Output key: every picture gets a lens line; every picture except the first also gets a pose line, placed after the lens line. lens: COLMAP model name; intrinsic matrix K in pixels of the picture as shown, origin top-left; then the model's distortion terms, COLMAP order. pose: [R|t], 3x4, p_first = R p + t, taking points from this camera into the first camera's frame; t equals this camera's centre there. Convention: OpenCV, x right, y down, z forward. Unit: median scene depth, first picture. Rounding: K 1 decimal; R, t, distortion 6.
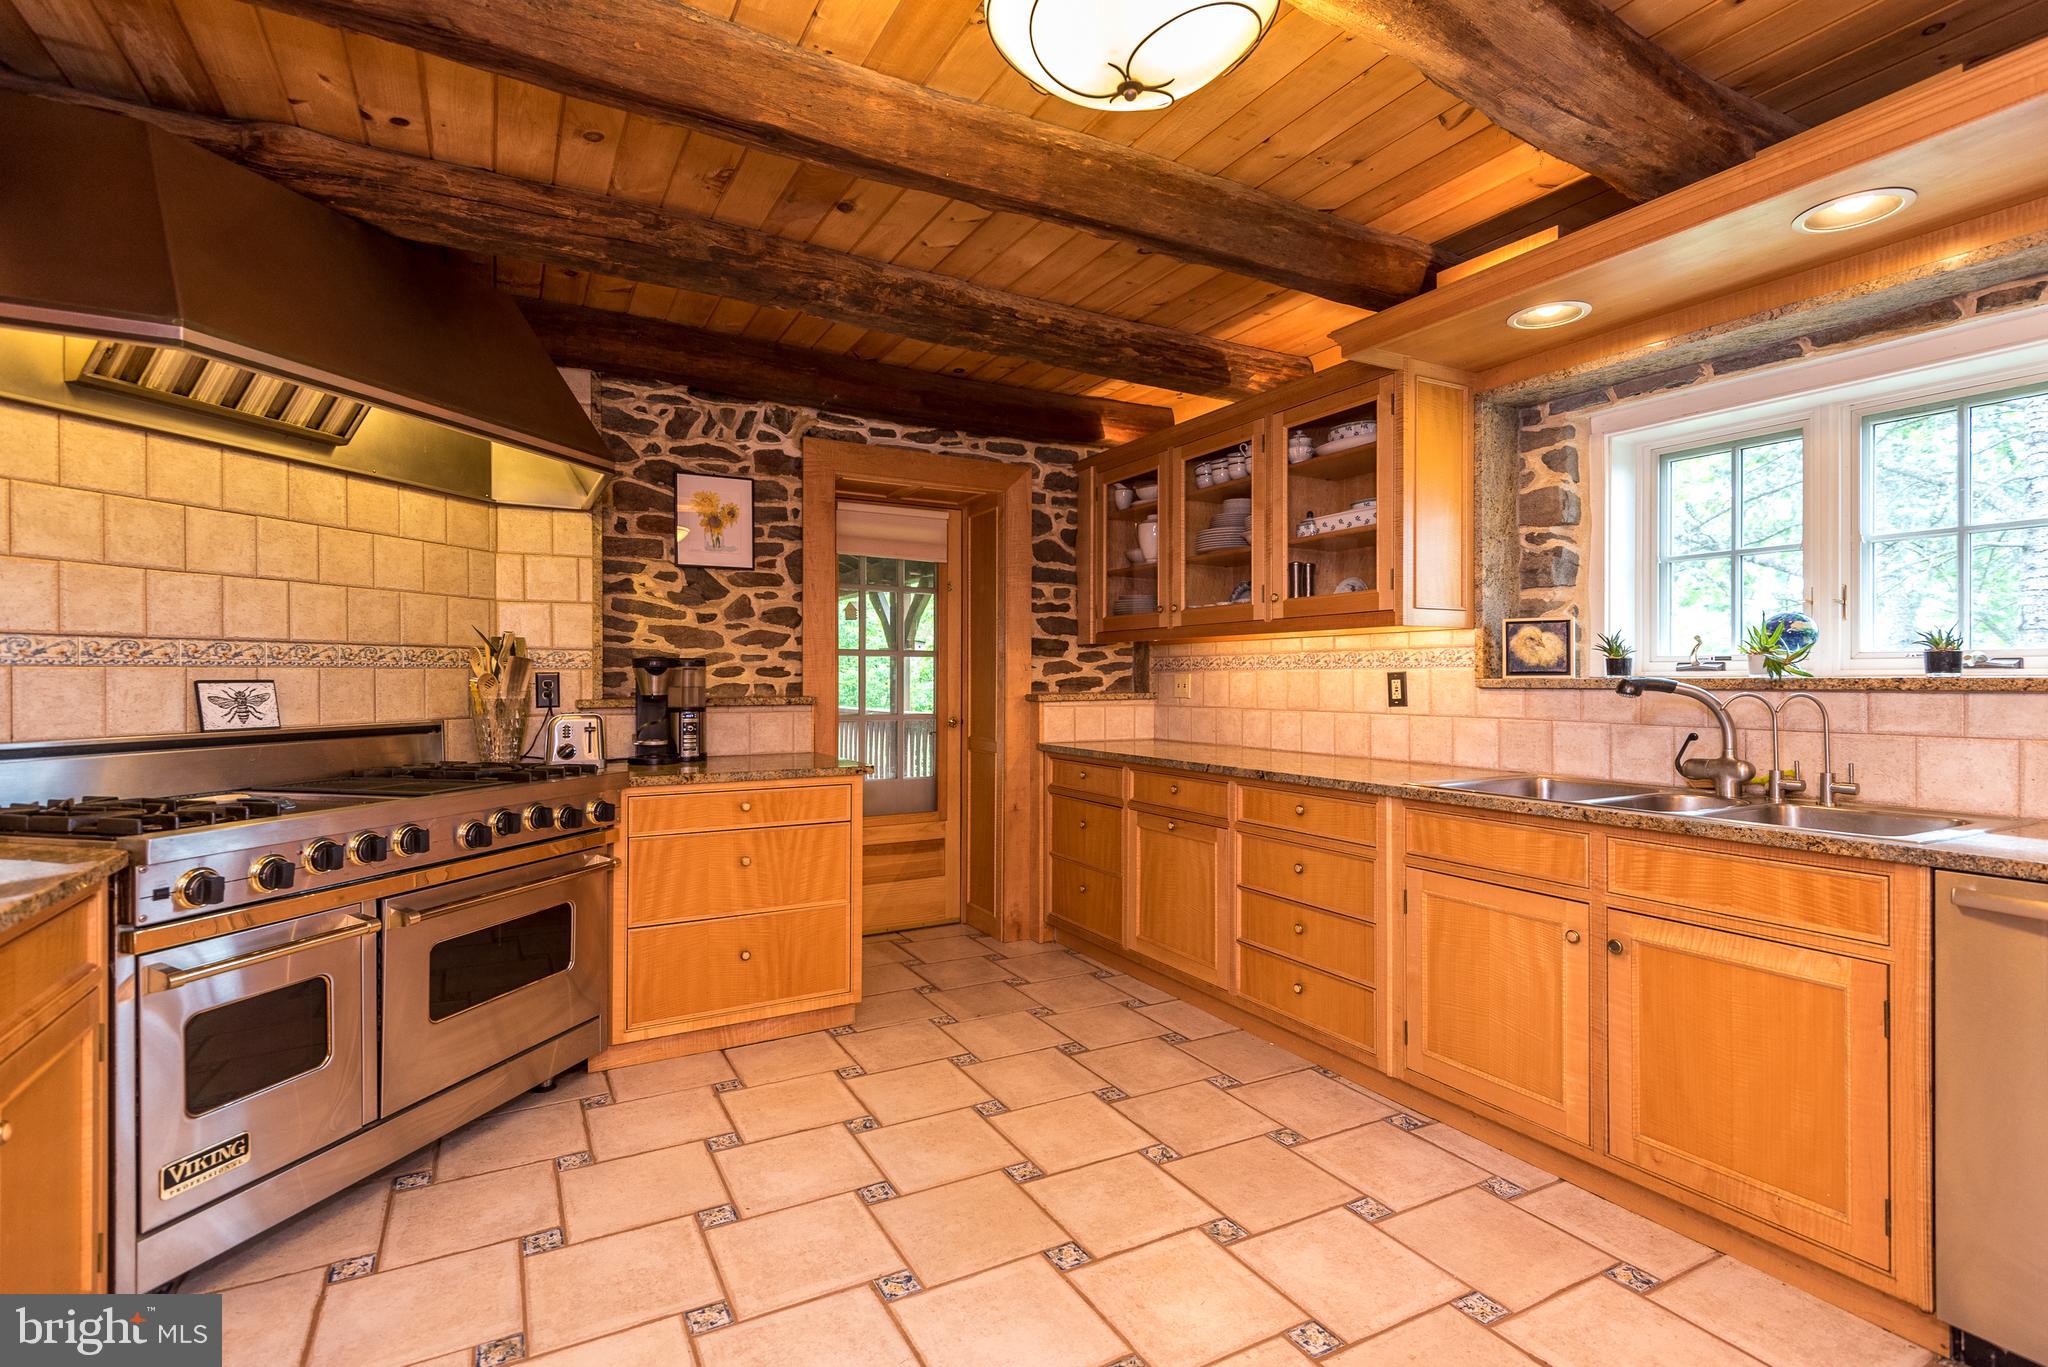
lens RADIAL K [[957.7, 0, 1004.8], [0, 957.7, 680.0], [0, 0, 1]] dist [0.022215, -0.011760]
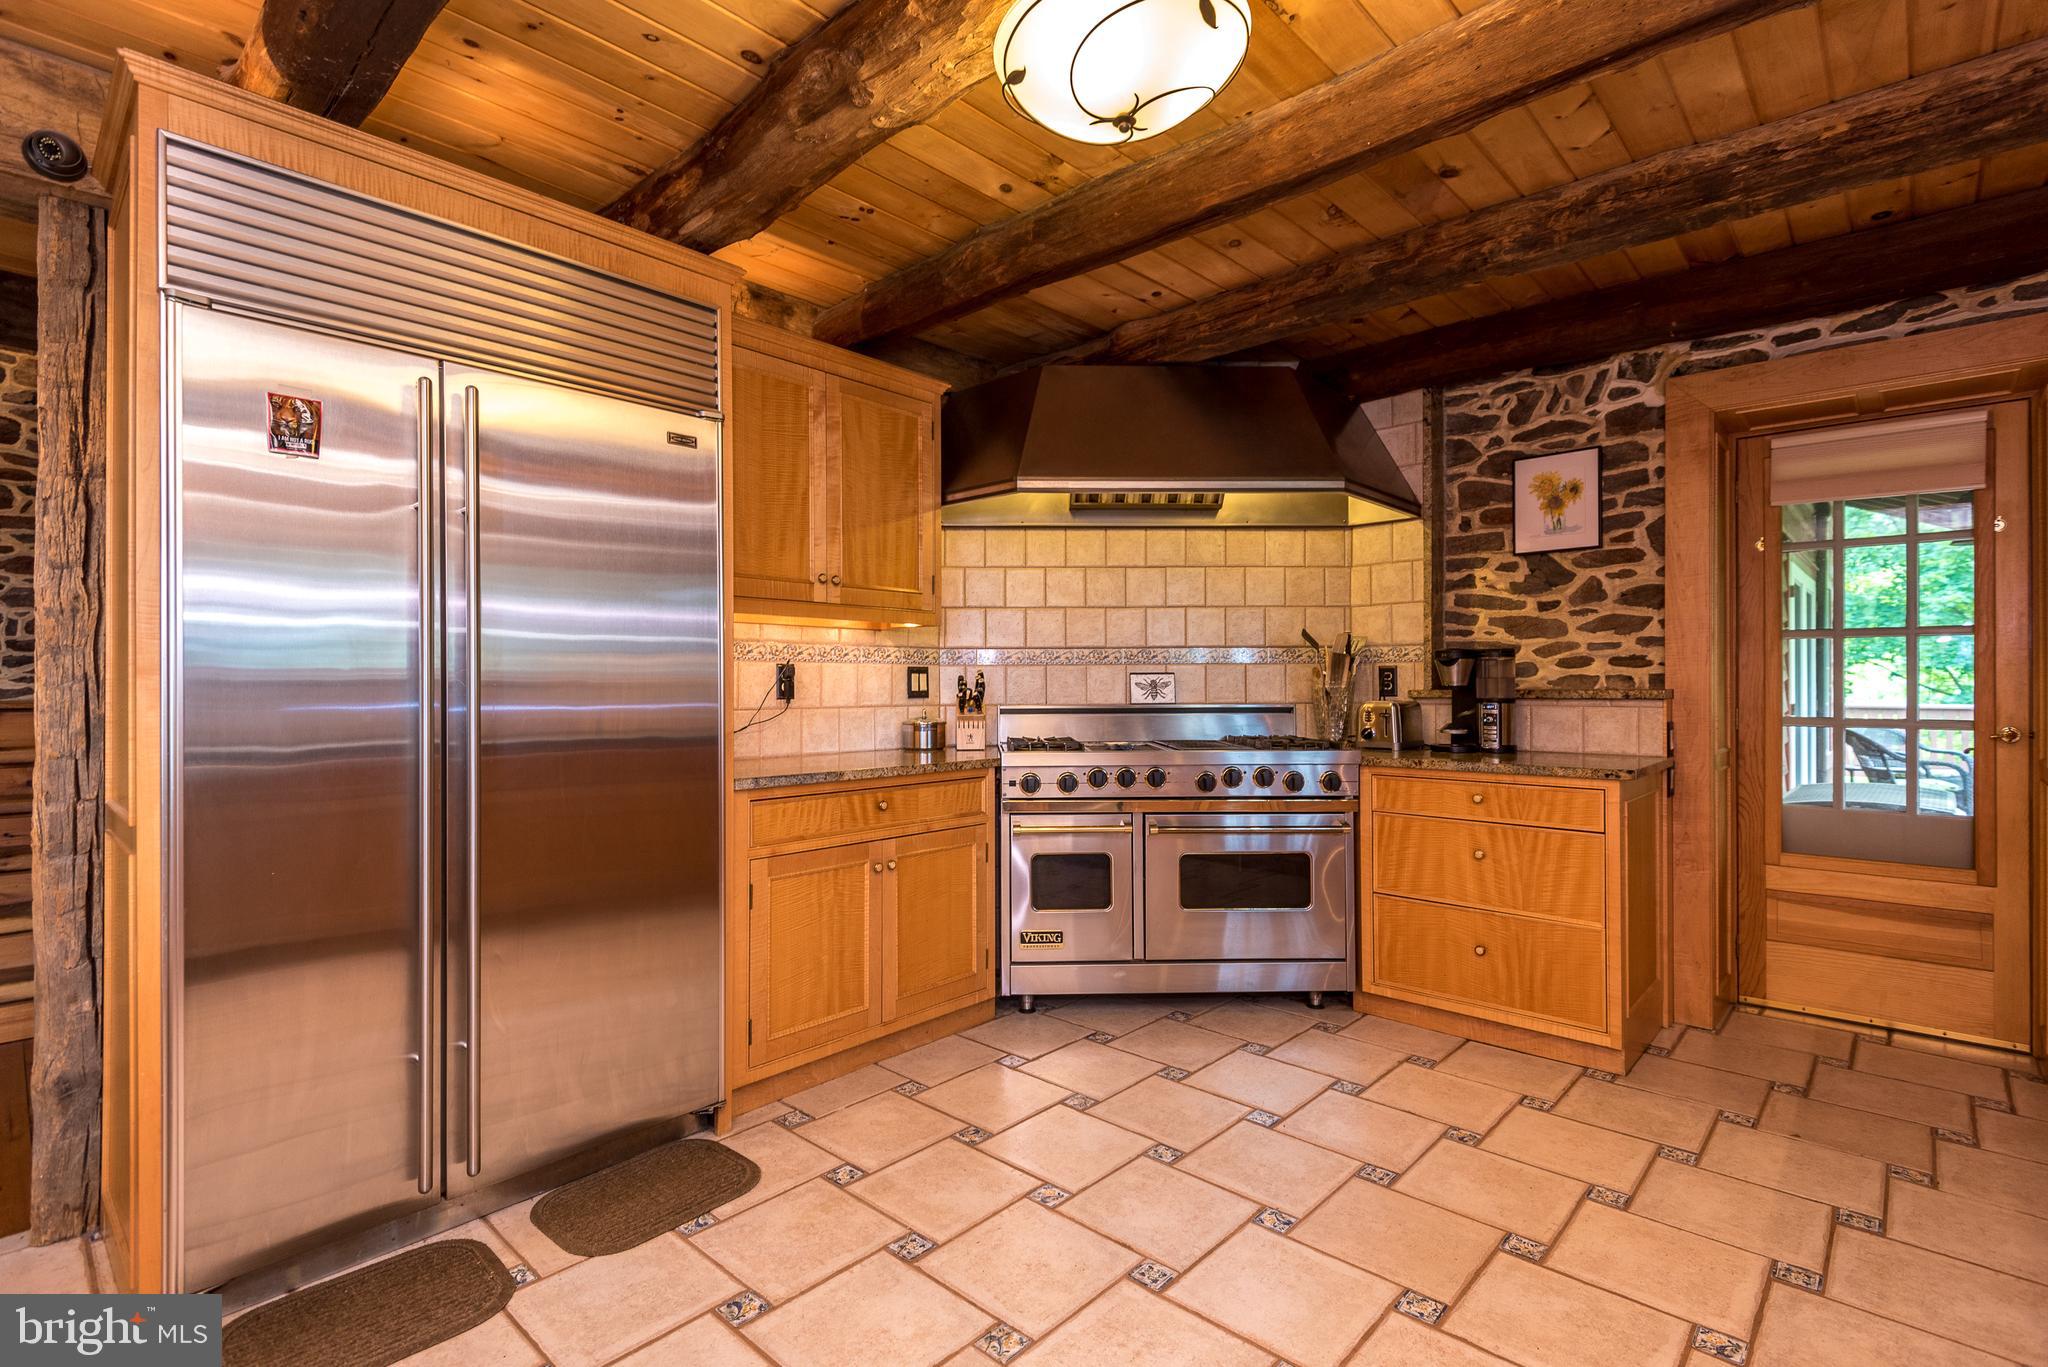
lens RADIAL K [[957.7, 0, 1000.4], [0, 957.7, 688.0], [0, 0, 1]] dist [0.022215, -0.011760]
pose [[0.302275, 0.003548, -0.953214, 0.508016], [-0.000718, 0.999994, 0.003495, 0.015806], [0.953221, -0.000372, 0.302276, 0.232018]]
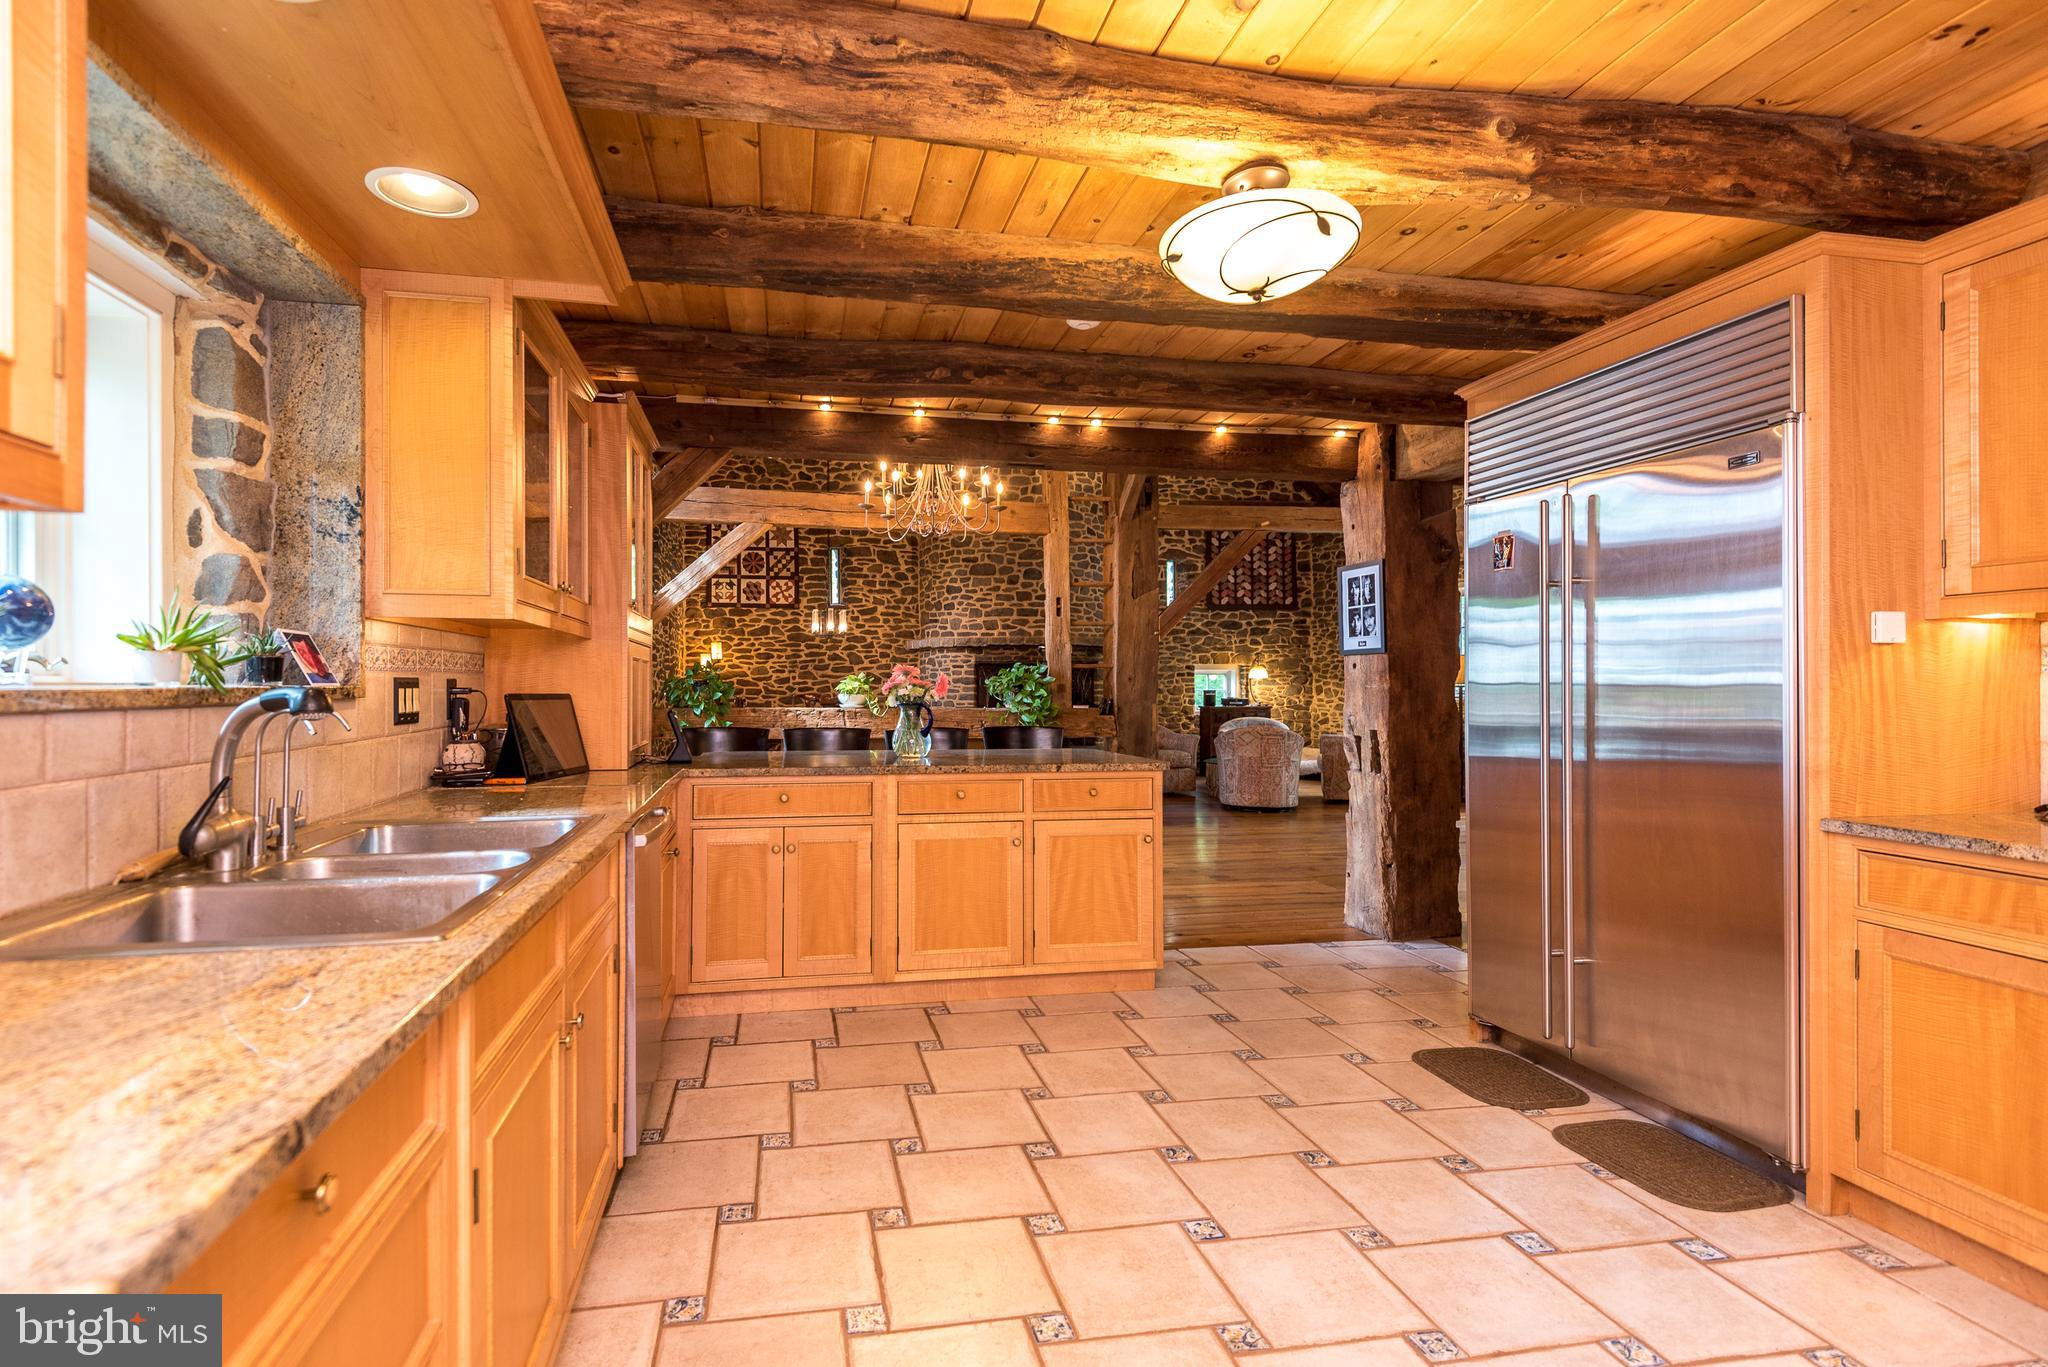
lens RADIAL K [[957.7, 0, 982.9], [0, 957.7, 679.8], [0, 0, 1]] dist [0.022215, -0.011760]
pose [[-0.957054, 0.003015, 0.289894, 0.047178], [0.002454, 0.999994, -0.002300, -0.003202], [-0.289899, -0.001490, -0.957056, 1.133962]]
